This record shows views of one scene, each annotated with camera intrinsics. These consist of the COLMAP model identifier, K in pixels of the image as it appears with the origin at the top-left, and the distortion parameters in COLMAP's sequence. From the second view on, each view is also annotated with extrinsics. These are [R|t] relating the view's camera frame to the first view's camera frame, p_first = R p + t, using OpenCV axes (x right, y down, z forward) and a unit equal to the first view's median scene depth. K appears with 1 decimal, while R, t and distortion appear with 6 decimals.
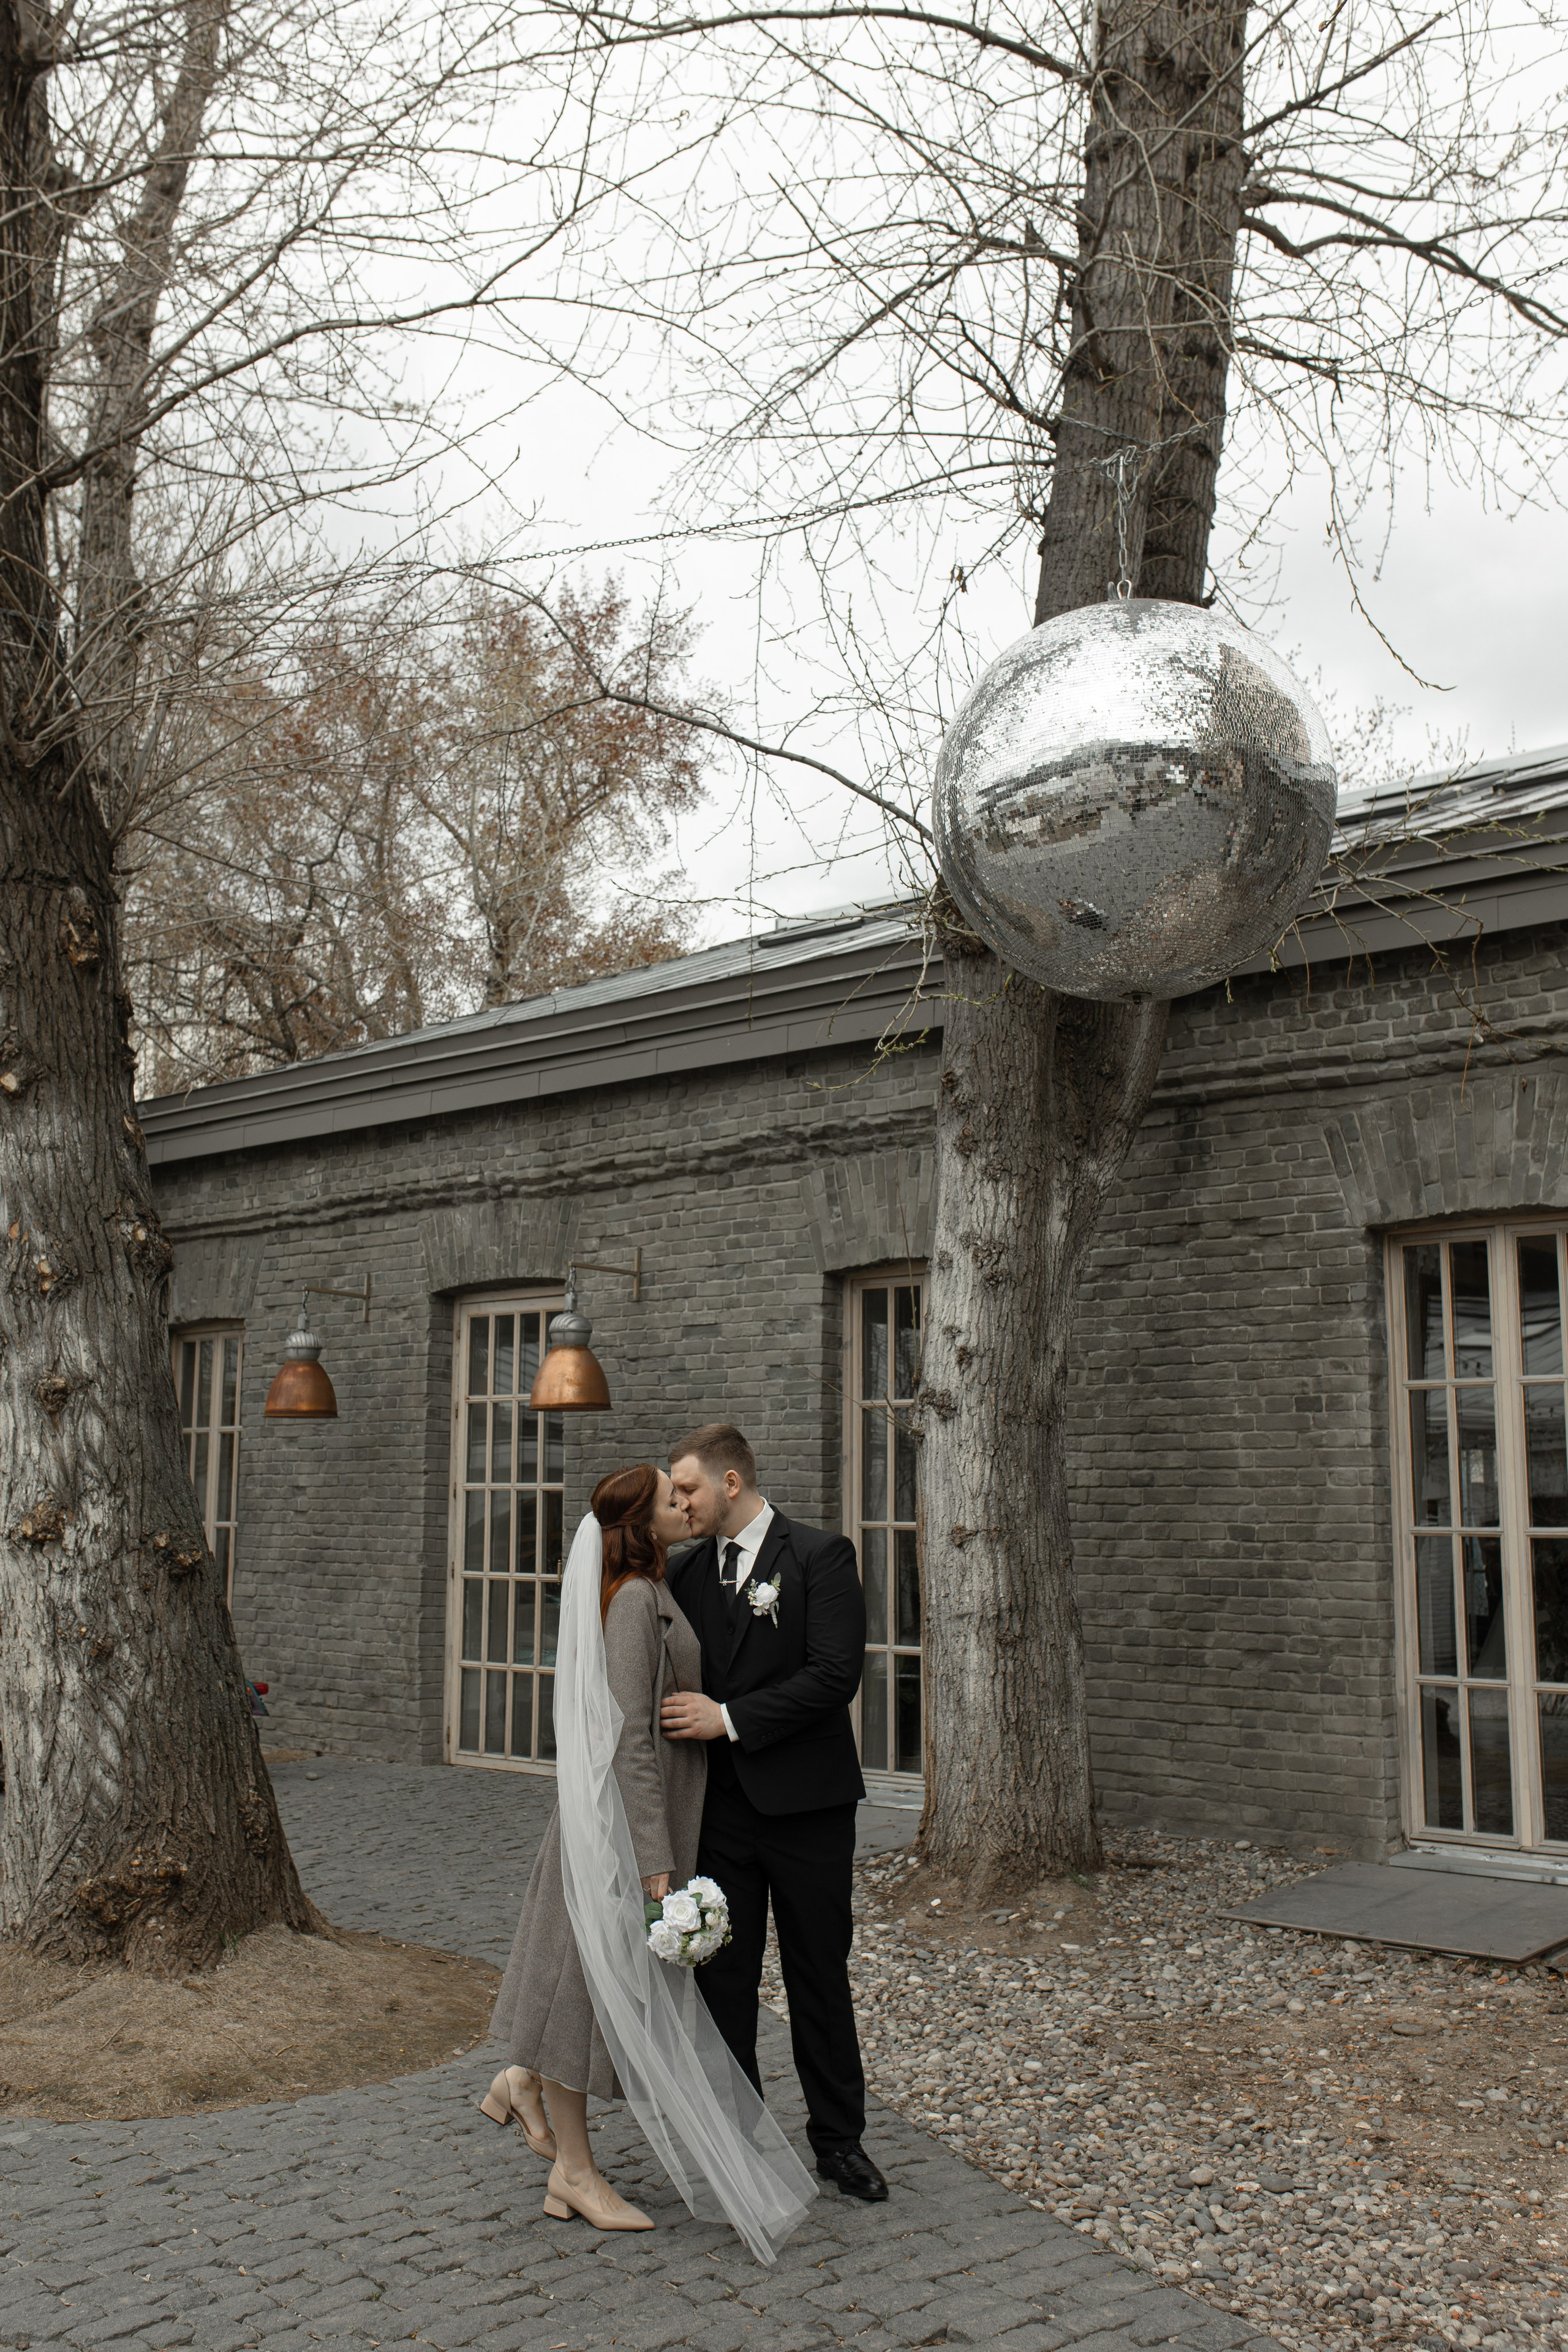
lens RADIAL K [[2210.0, 0, 784.1], [0, 2210.0, 1169.9], [0, 0, 1]] dist [0.000731, 0.000000]
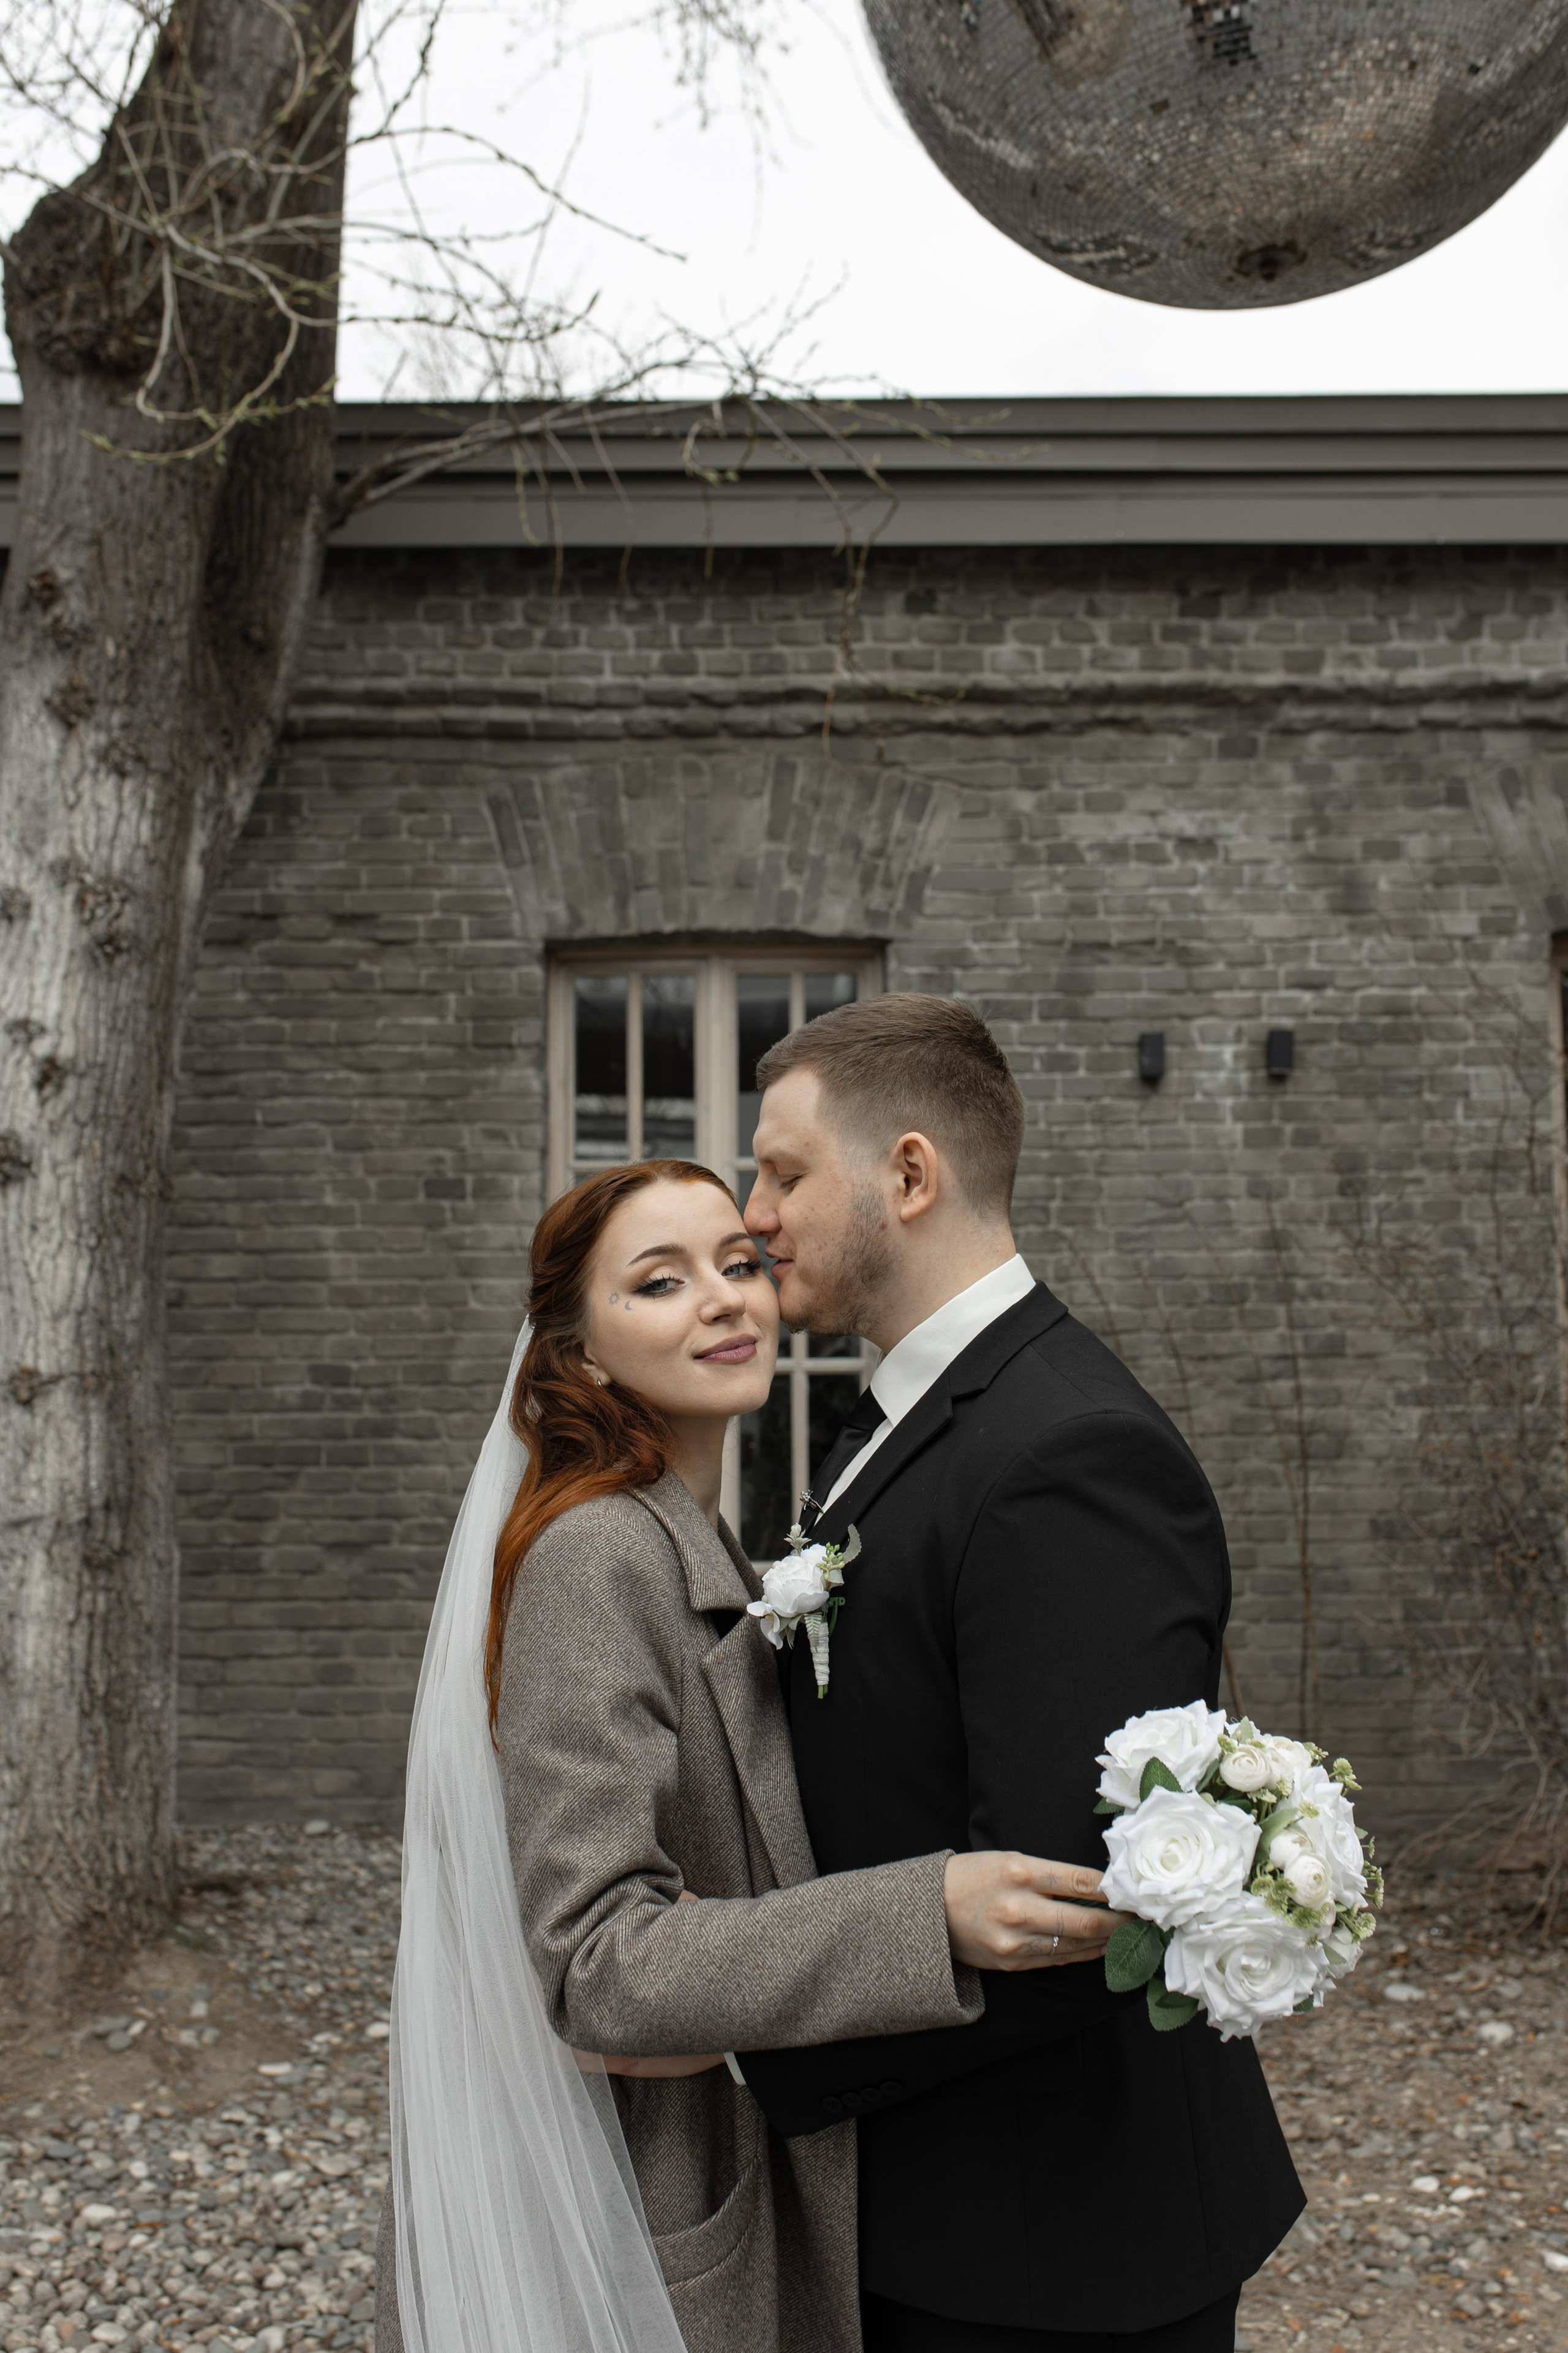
lens RADIAL K [[2210.7, 0, 786.7], [0, 2210.7, 1192.0], [0, 0, 1]] dist [0.000731, 0.000000]
pose [[0.755170, 0.039109, 0.654361, -0.141346], [-0.090299, 0.994909, 0.044747, 0.069016], [-0.649280, -0.092880, 0.754857, 0.422790]]
